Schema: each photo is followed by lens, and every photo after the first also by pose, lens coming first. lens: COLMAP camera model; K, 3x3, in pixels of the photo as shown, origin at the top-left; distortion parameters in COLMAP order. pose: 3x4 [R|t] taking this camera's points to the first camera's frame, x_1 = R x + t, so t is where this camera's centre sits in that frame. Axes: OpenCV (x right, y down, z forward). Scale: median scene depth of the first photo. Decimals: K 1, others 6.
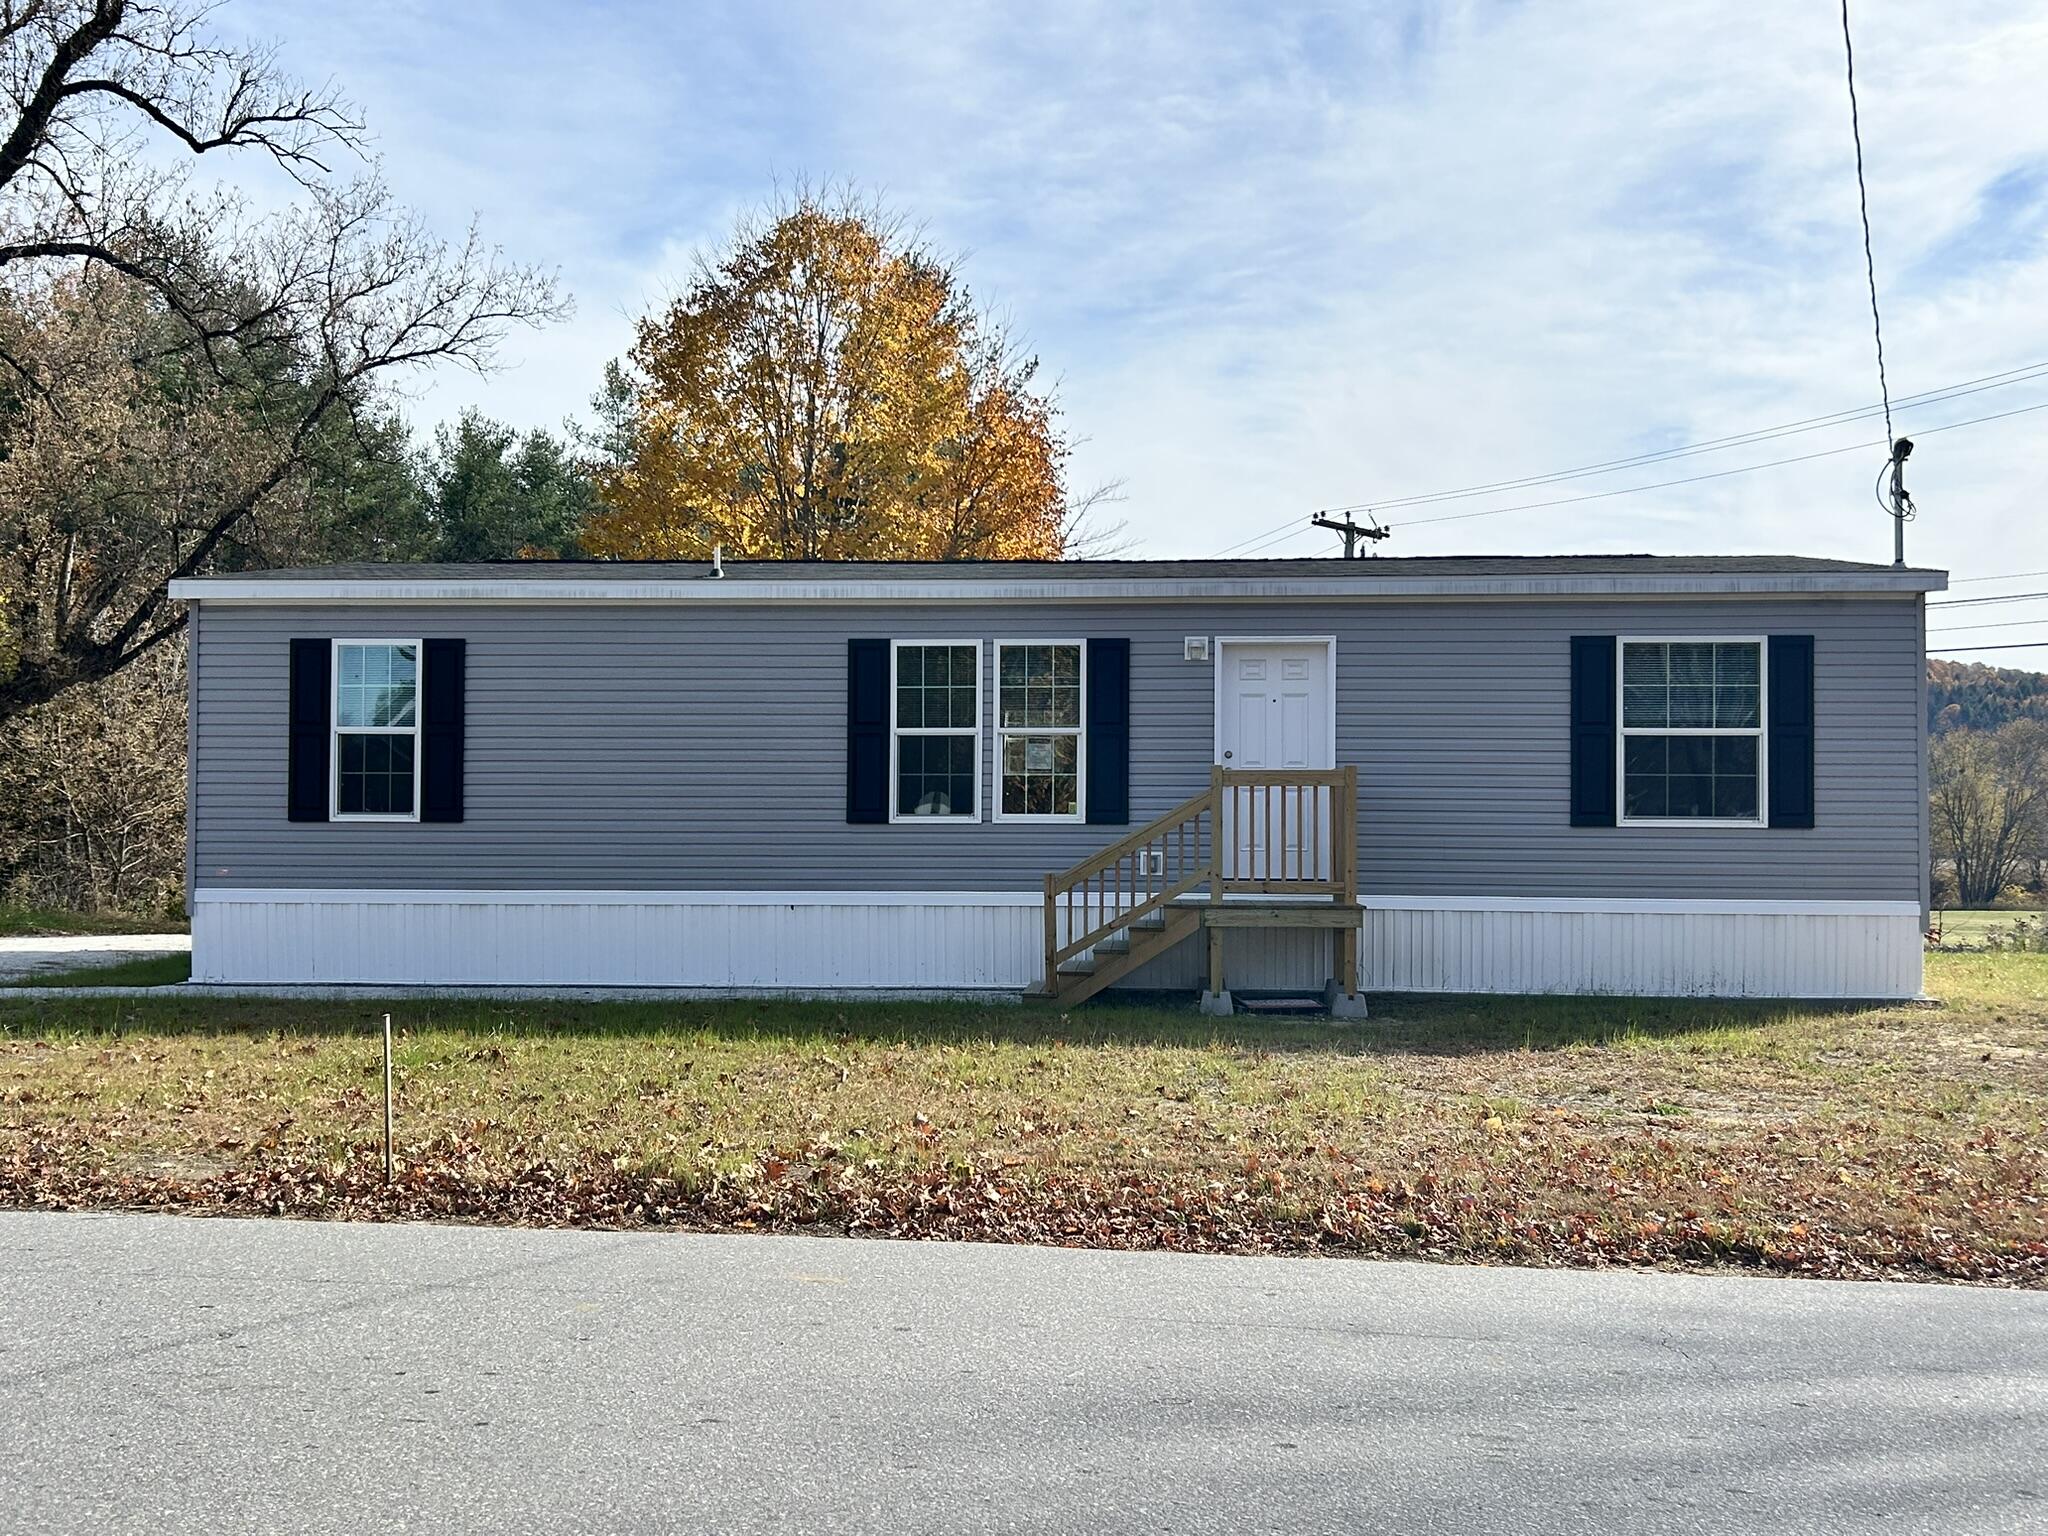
lens RADIAL K [[2029.6, 0, 1024.0], [0, 2029.6, 768.0], [0, 0, 1]] dist [0.071793, 0.004736]
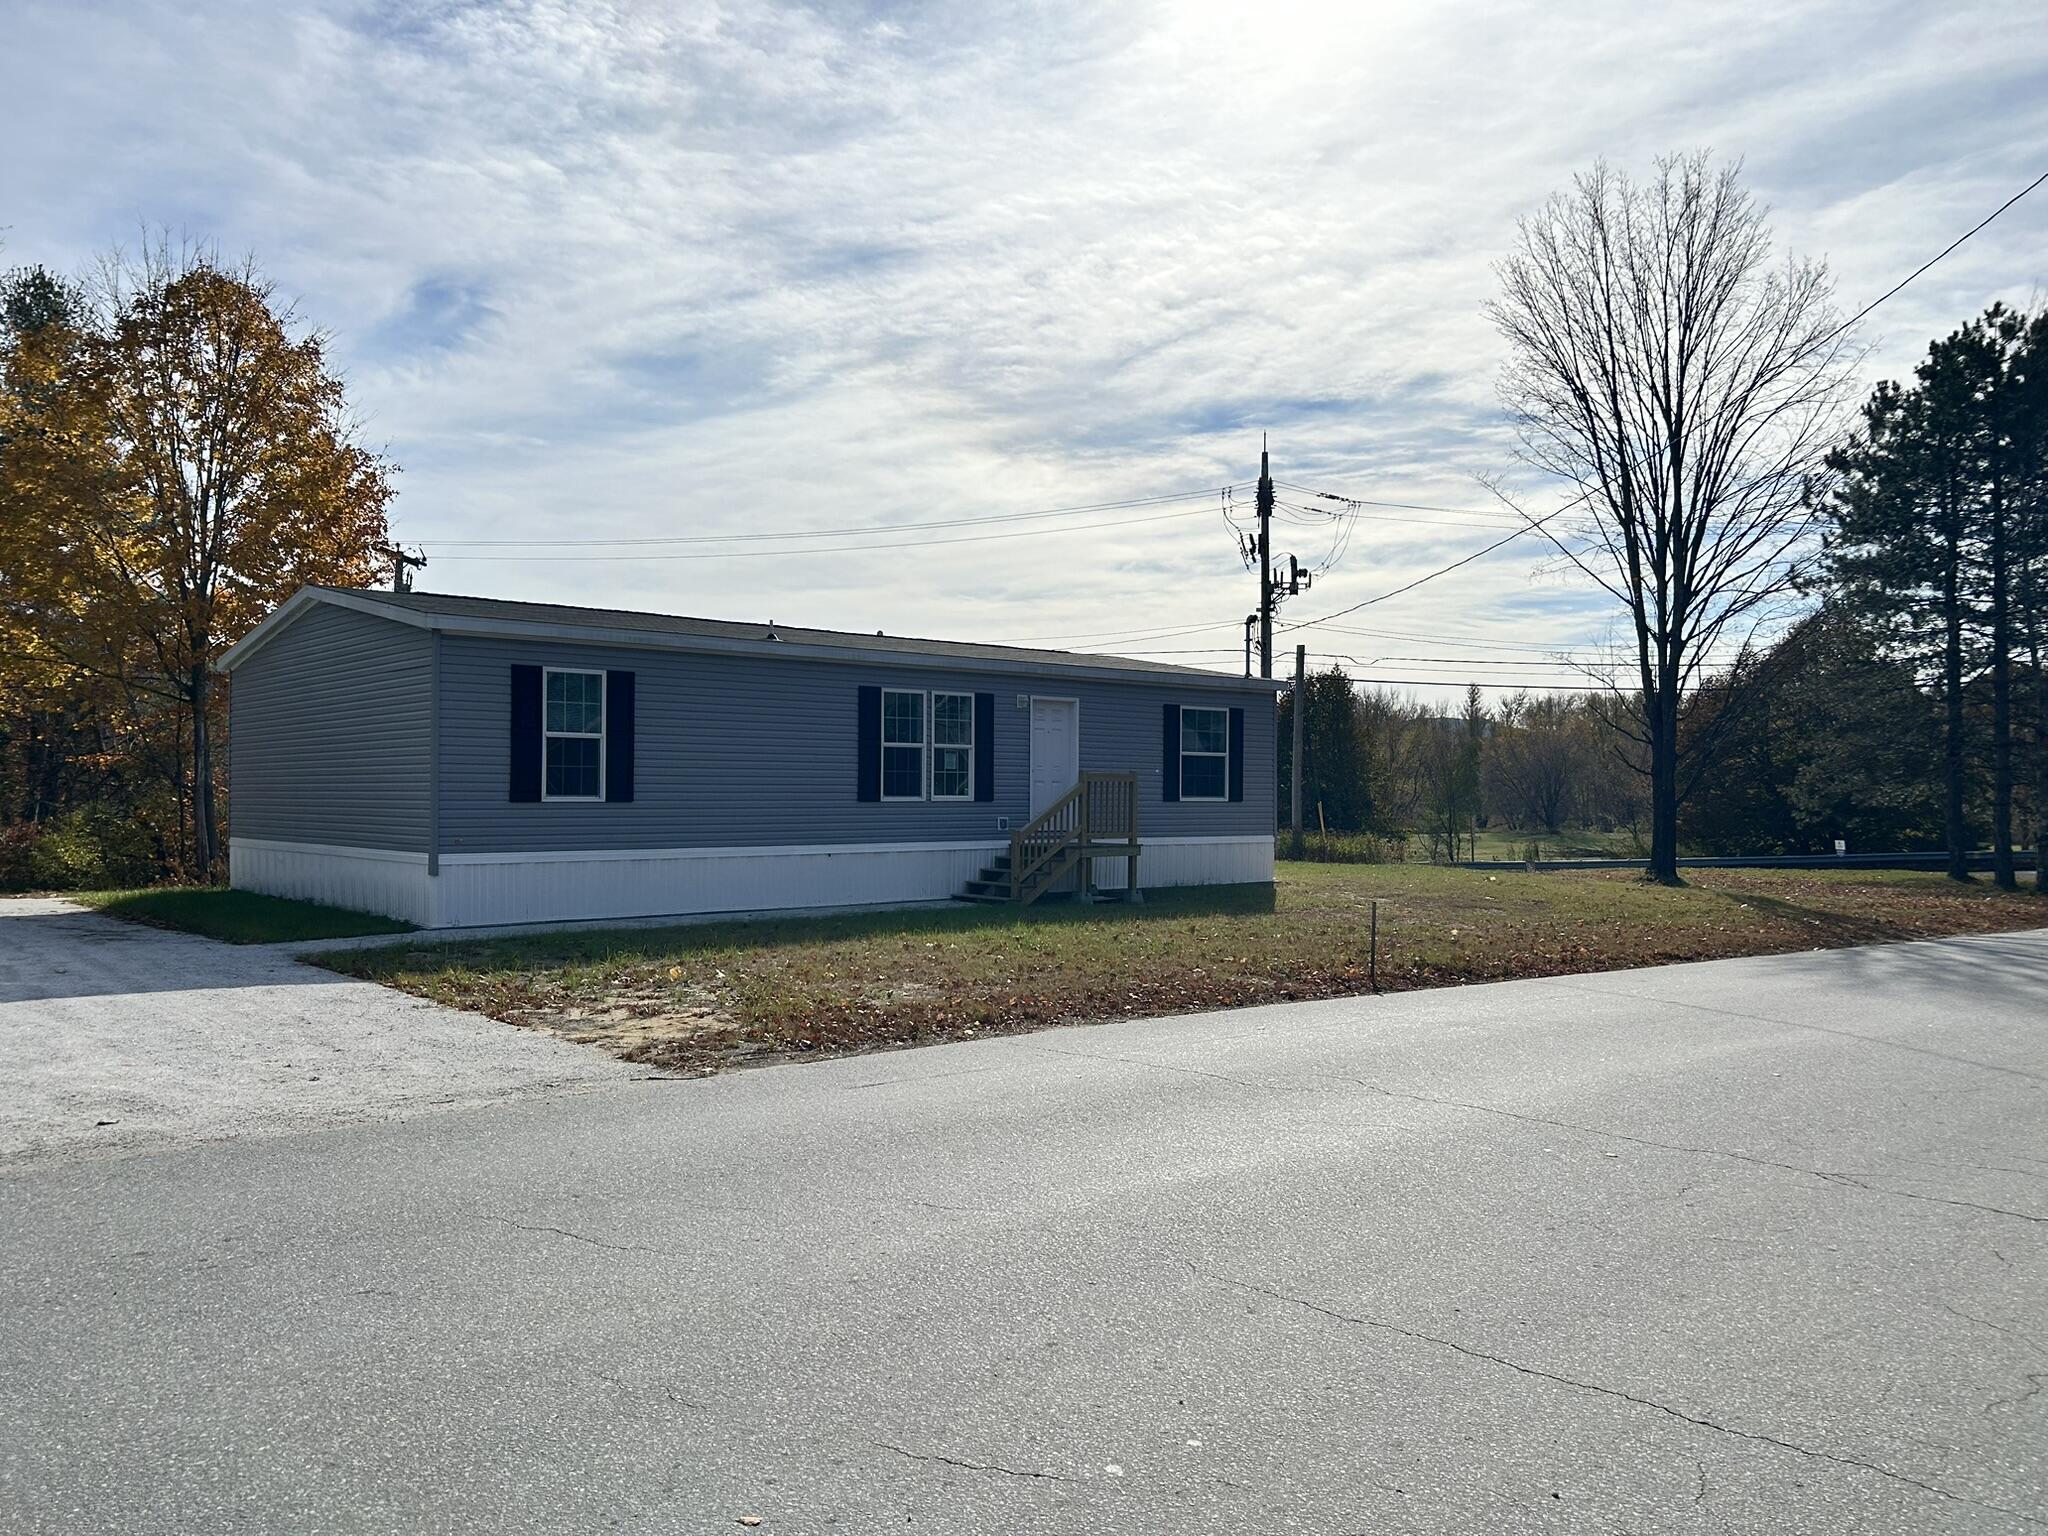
lens RADIAL K [[1574.0, 0, 1024.0], [0, 1574.0, 768.0], [0, 0, 1]] dist [-0.006116, -0.075645]
pose [[0.681839, 0.010488, 0.731427, -0.900920], [-0.016221, 0.999868, 0.000783, -0.002194], [-0.731322, -0.012398, 0.681919, 0.064881]]
